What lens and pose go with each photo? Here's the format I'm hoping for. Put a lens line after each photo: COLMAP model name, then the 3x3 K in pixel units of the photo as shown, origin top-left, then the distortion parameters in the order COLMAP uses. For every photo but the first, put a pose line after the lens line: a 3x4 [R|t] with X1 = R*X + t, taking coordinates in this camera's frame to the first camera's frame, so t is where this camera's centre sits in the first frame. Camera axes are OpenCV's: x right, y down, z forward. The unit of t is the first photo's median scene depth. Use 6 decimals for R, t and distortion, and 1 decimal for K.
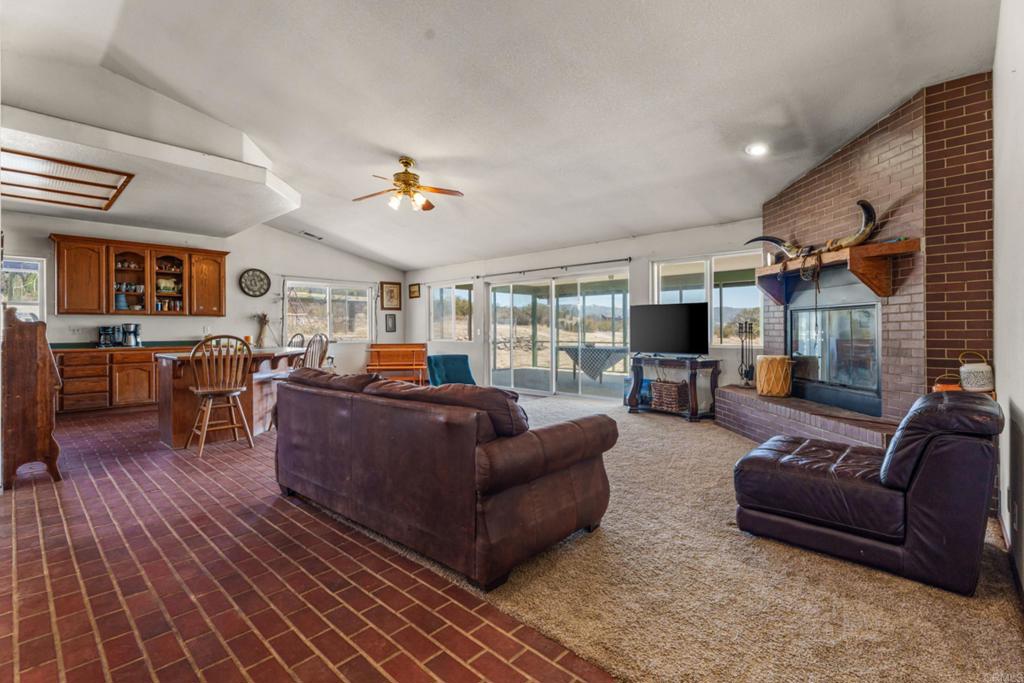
lens RADIAL K [[458.5, 0, 514.4], [0, 458.5, 333.4], [0, 0, 1]] dist [0.003725, -0.001222]
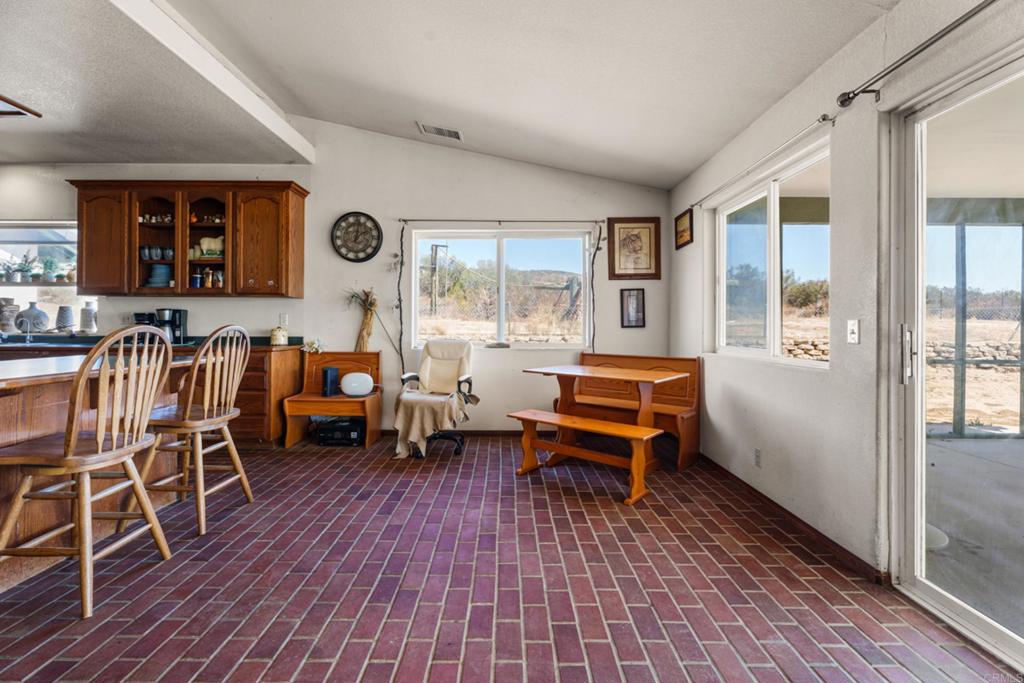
lens RADIAL K [[458.5, 0, 510.2], [0, 458.5, 322.4], [0, 0, 1]] dist [0.003725, -0.001222]
pose [[0.674121, 0.005252, -0.738603, -0.022690], [-0.017110, 0.999817, -0.008506, -0.003610], [0.738423, 0.018372, 0.674087, 0.752872]]
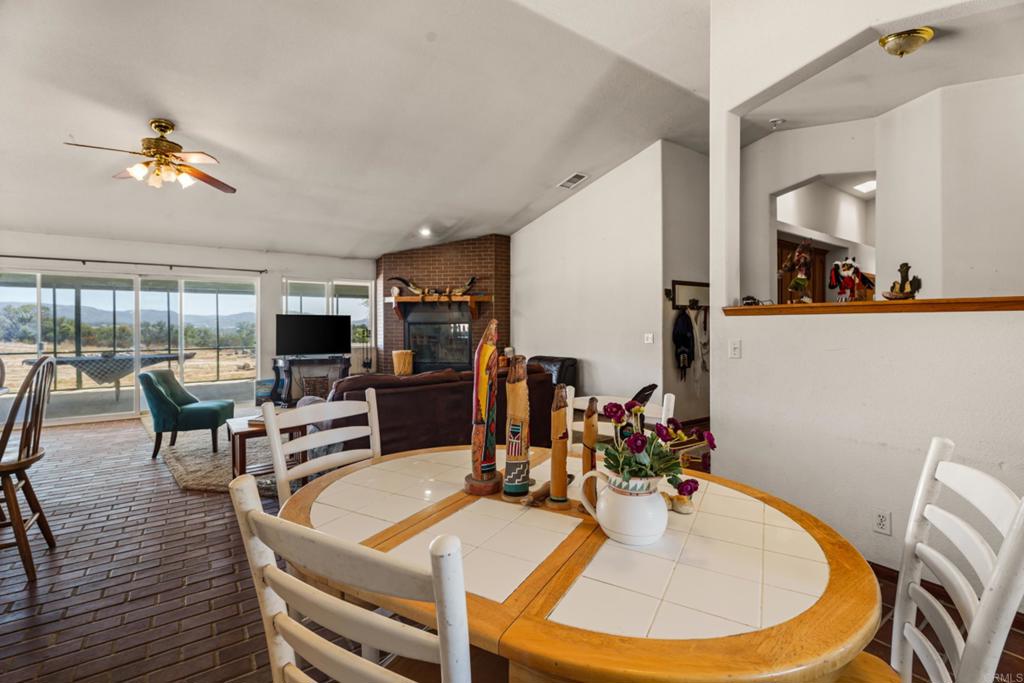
lens RADIAL K [[458.5, 0, 509.4], [0, 458.5, 336.3], [0, 0, 1]] dist [0.003725, -0.001222]
pose [[0.206189, -0.006552, 0.978490, -0.555005], [0.018887, 0.999818, 0.002715, 0.000888], [-0.978330, 0.017921, 0.206275, 0.163097]]
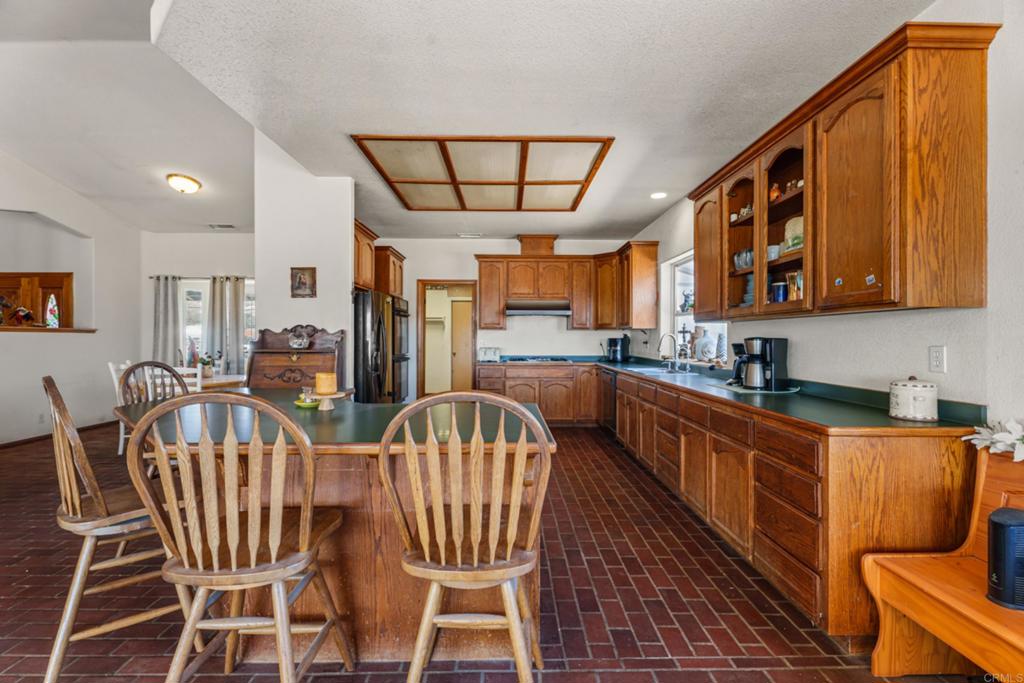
lens RADIAL K [[458.5, 0, 509.1], [0, 458.5, 334.7], [0, 0, 1]] dist [0.003725, -0.001222]
pose [[-0.726204, 0.000389, -0.687479, -0.291754], [-0.004232, 0.999978, 0.005036, -0.020236], [0.687466, 0.006567, -0.726187, 0.945751]]
